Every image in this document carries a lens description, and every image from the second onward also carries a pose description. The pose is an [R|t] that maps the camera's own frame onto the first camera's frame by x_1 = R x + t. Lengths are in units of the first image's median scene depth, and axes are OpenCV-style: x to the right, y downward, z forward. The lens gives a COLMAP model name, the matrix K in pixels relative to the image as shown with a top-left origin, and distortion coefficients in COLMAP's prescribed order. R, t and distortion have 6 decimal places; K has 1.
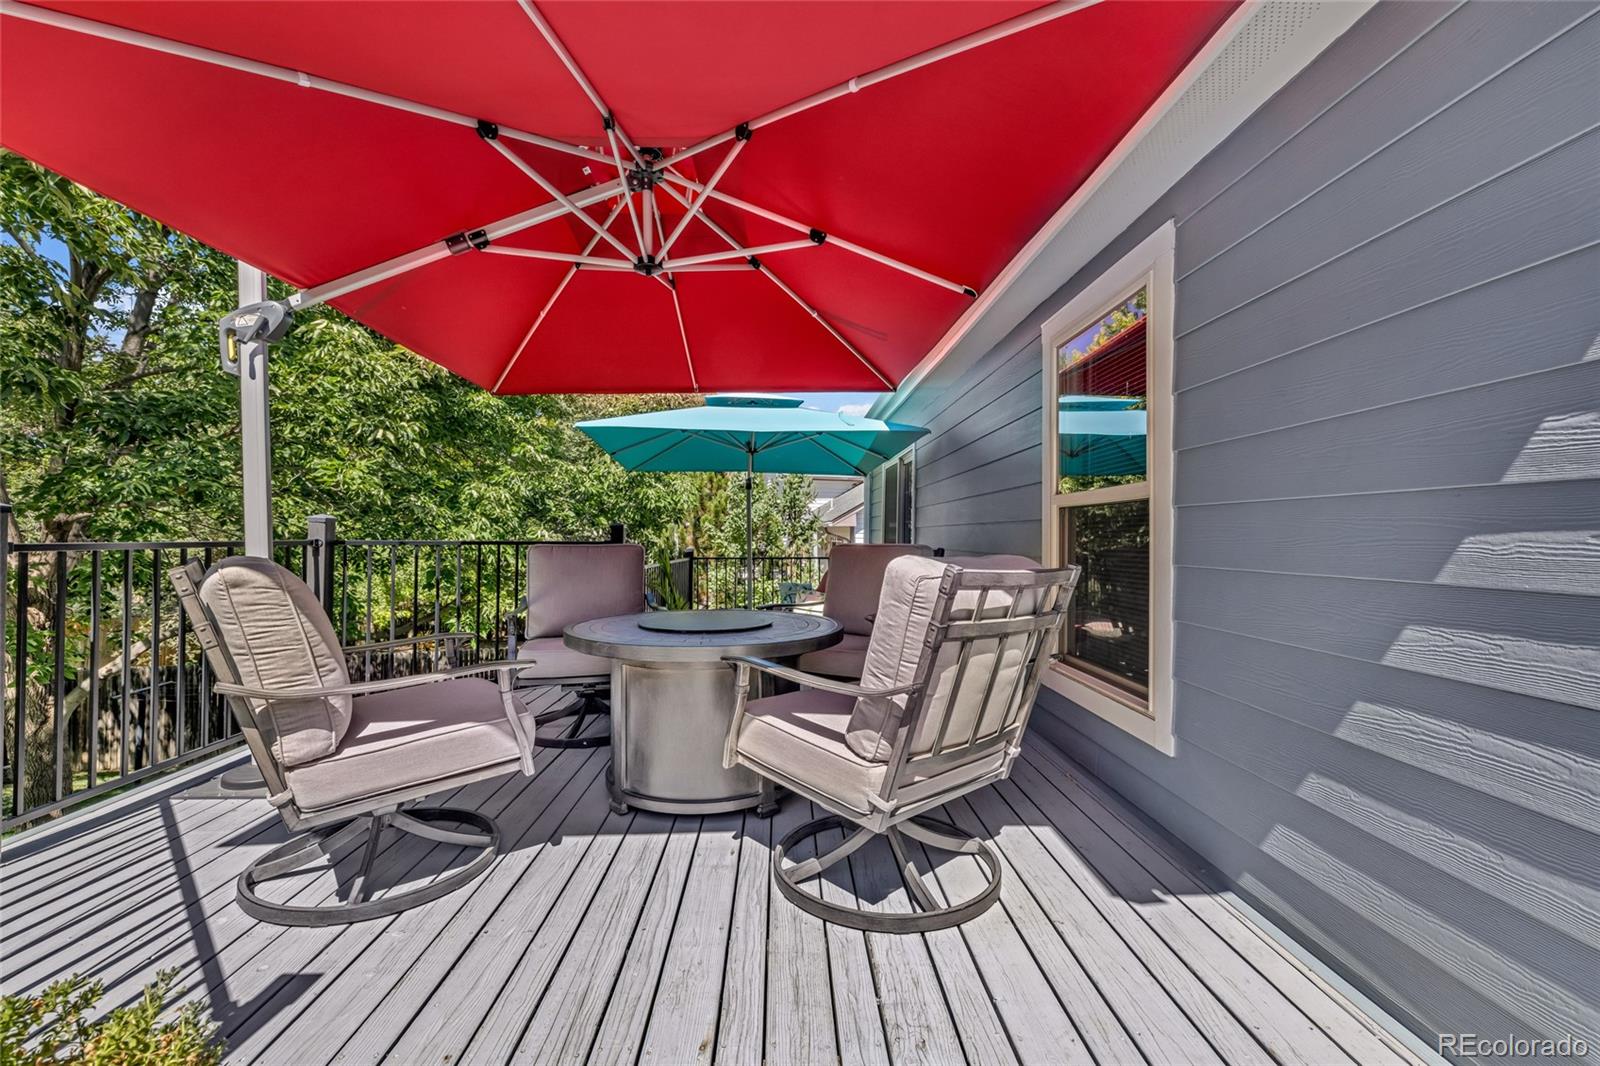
lens RADIAL K [[706.0, 0, 811.1], [0, 706.0, 528.7], [0, 0, 1]] dist [0.009483, -0.000149]
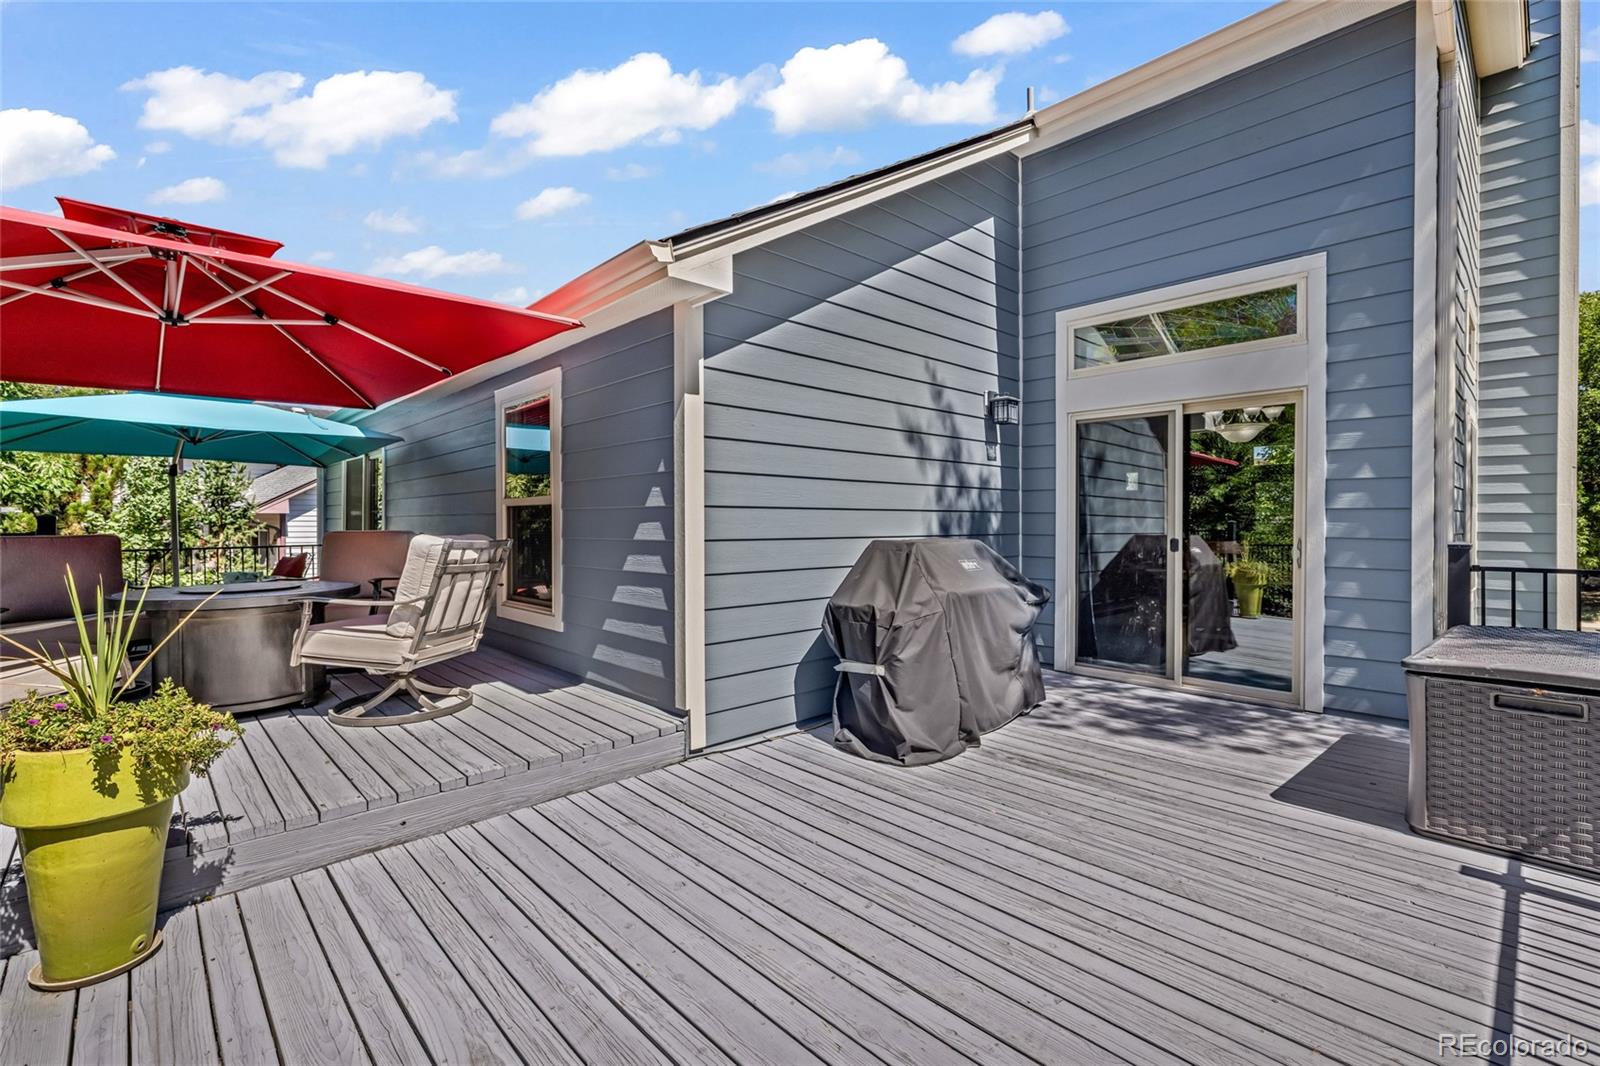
lens RADIAL K [[706.0, 0, 815.0], [0, 706.0, 521.6], [0, 0, 1]] dist [0.009483, -0.000149]
pose [[0.740205, -0.008516, 0.672327, -0.305653], [0.001667, 0.999940, 0.010831, -0.012421], [-0.672379, -0.006896, 0.740175, -0.968180]]
